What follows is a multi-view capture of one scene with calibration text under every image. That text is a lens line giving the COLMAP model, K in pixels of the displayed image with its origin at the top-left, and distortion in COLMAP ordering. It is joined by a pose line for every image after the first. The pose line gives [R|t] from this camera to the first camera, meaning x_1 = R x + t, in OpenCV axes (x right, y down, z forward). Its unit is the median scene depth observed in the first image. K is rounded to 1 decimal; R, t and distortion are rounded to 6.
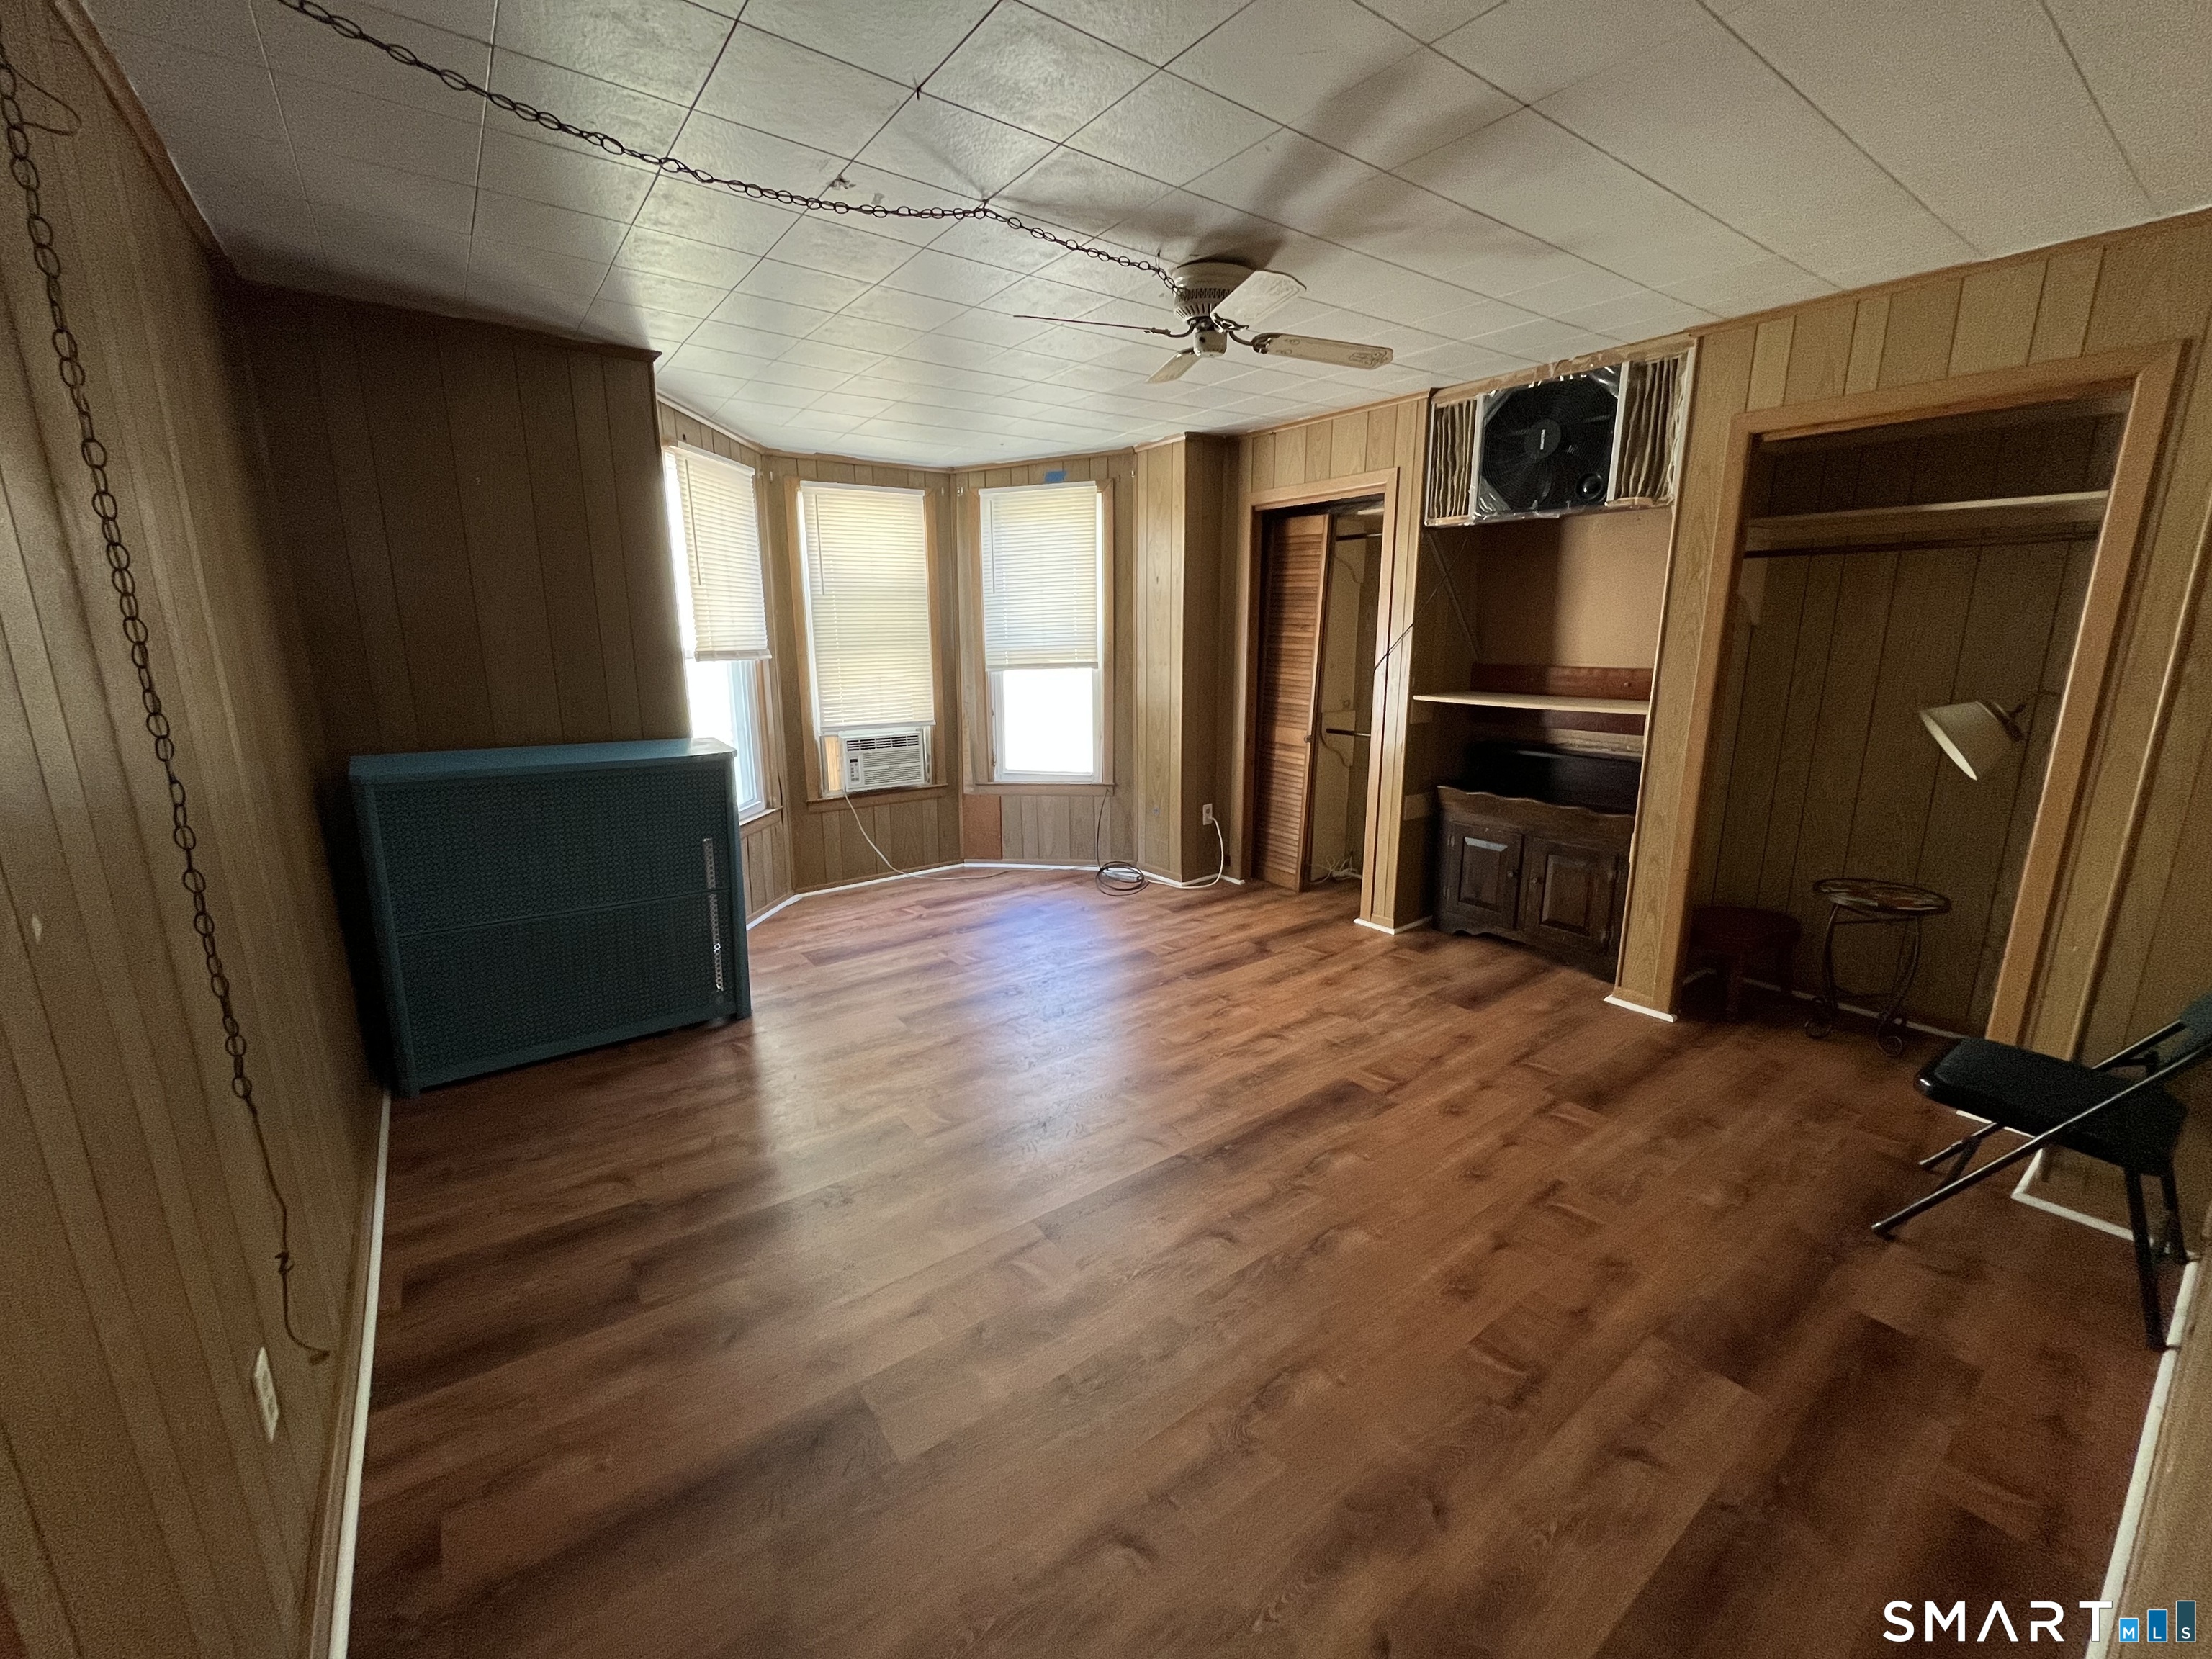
lens RADIAL K [[894.5, 0, 1104.5], [0, 894.5, 822.5], [0, 0, 1]] dist [-0.003582, -0.000371]
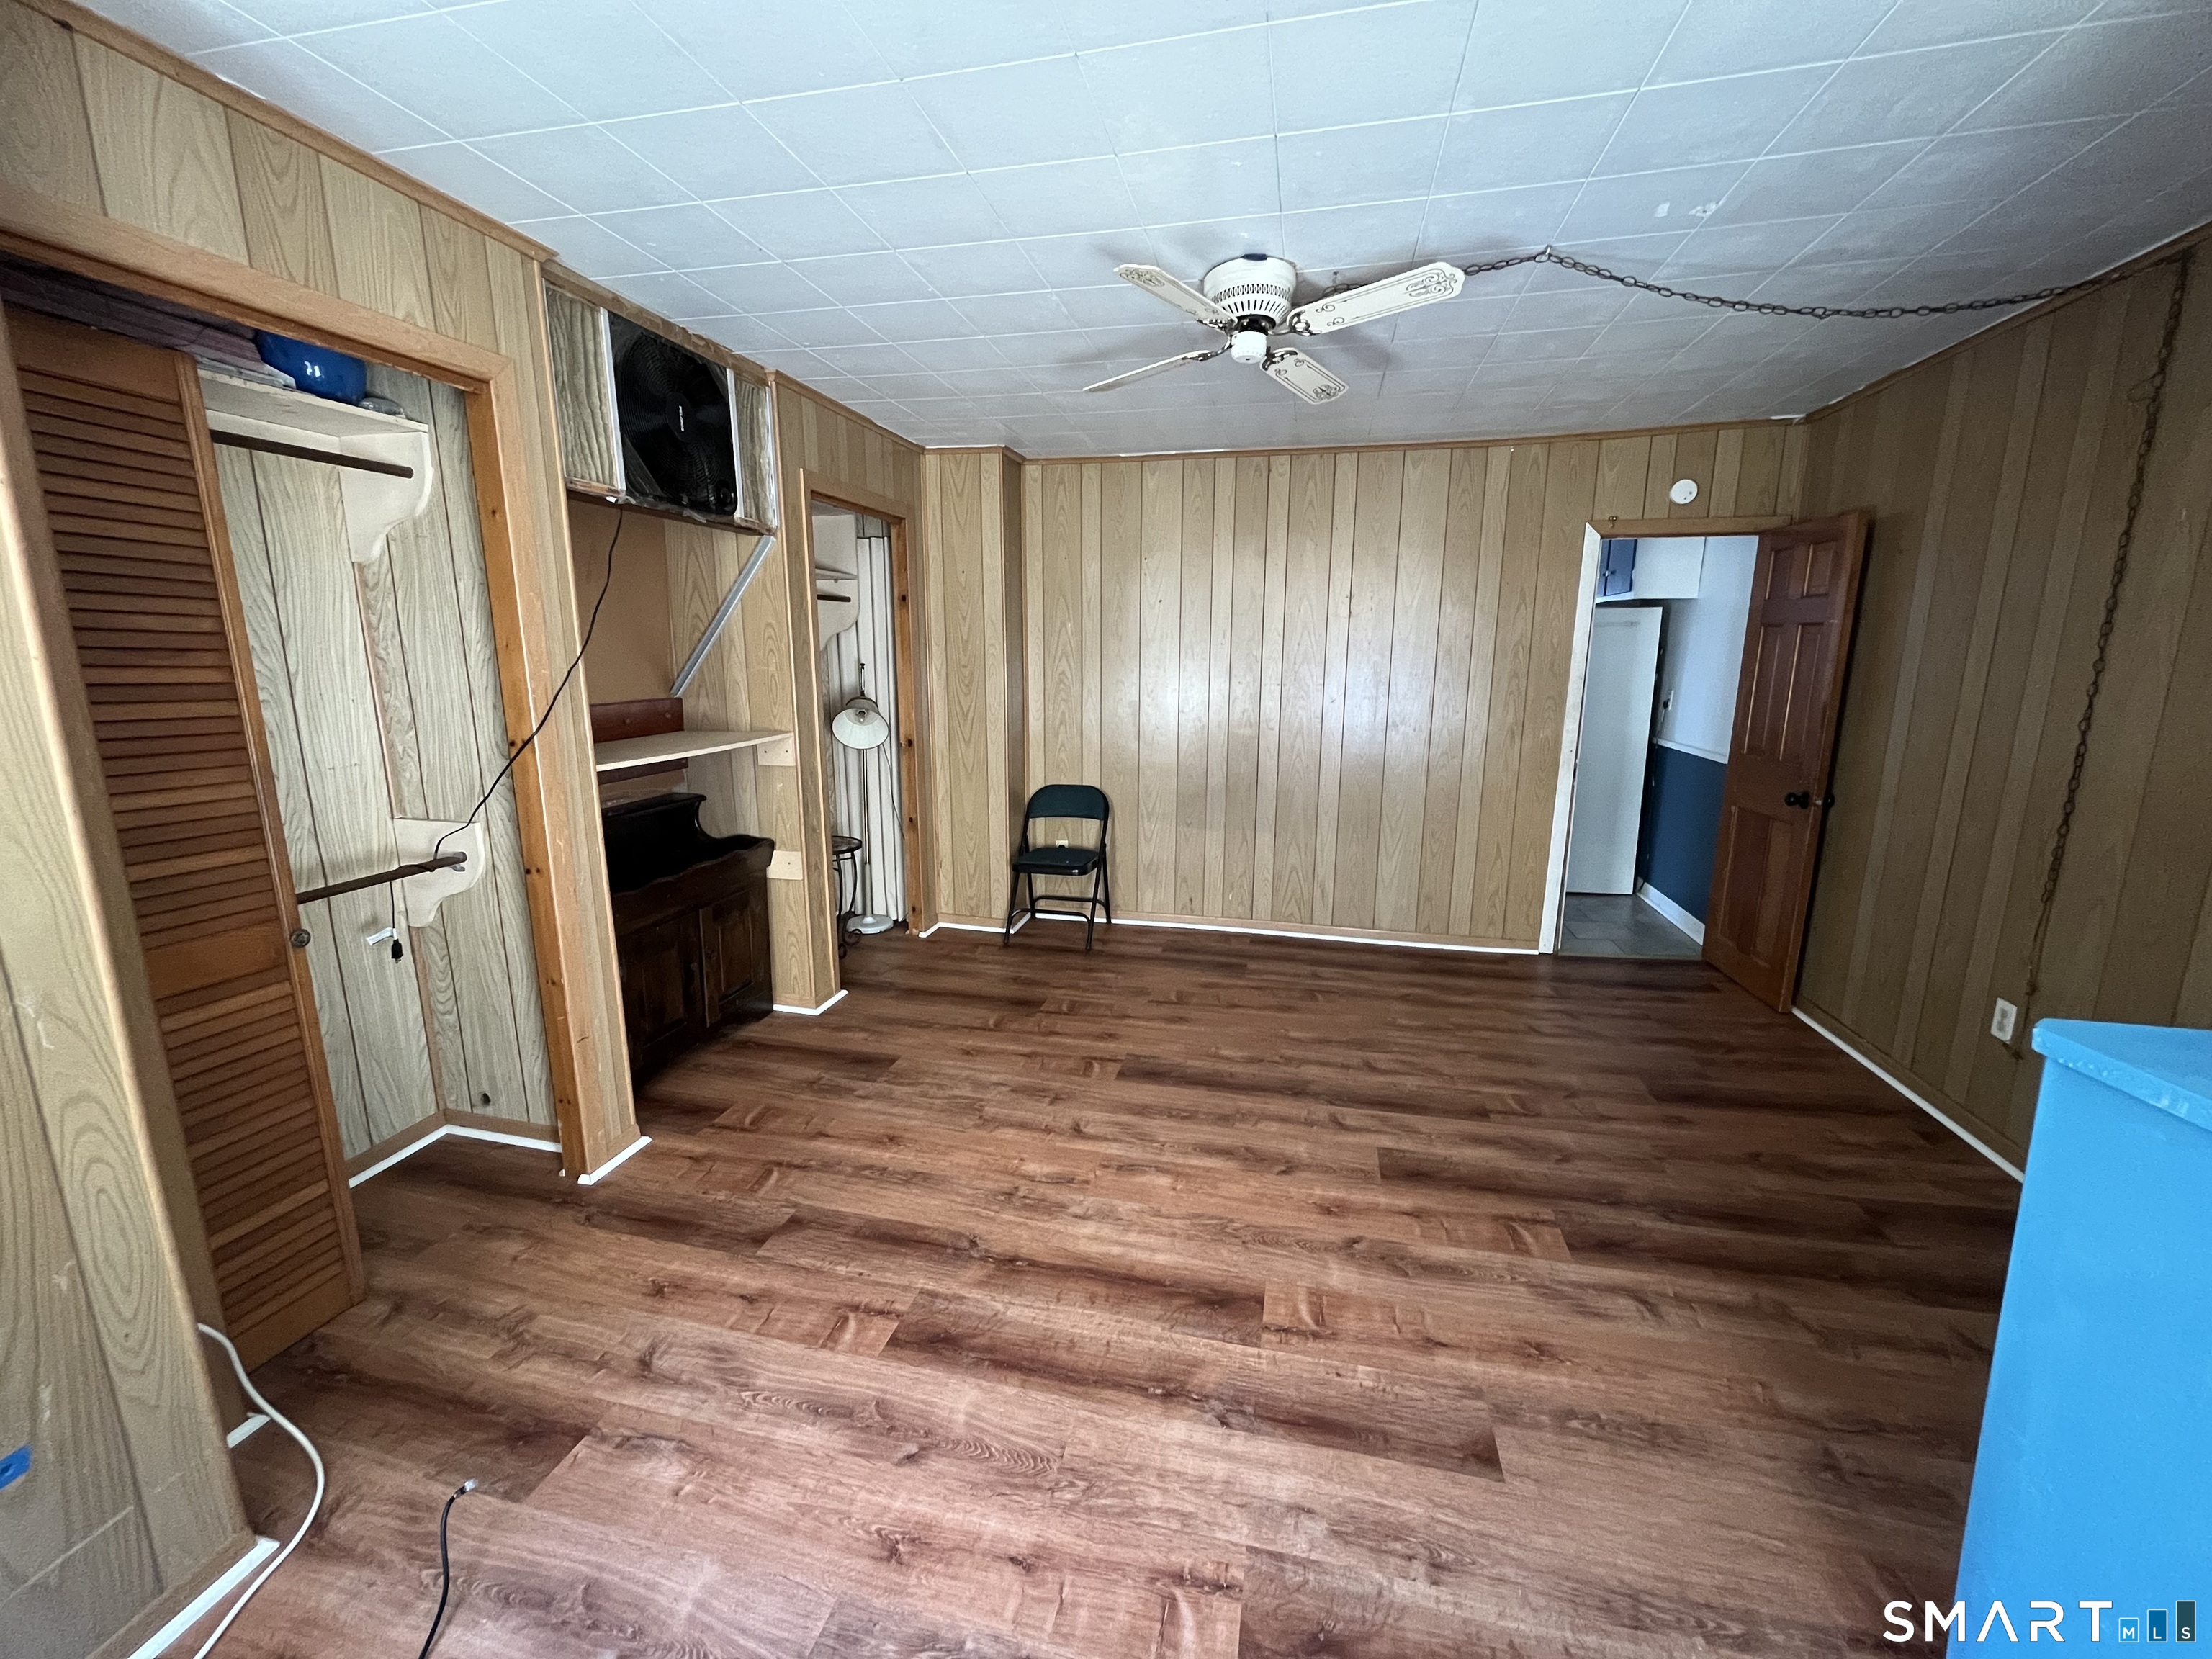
lens RADIAL K [[894.5, 0, 1098.8], [0, 894.5, 829.3], [0, 0, 1]] dist [-0.003582, -0.000371]
pose [[-0.643893, -0.145456, 0.751162, -0.403789], [0.172901, 0.928704, 0.328046, -0.290245], [-0.745324, 0.341103, -0.572836, 1.328888]]
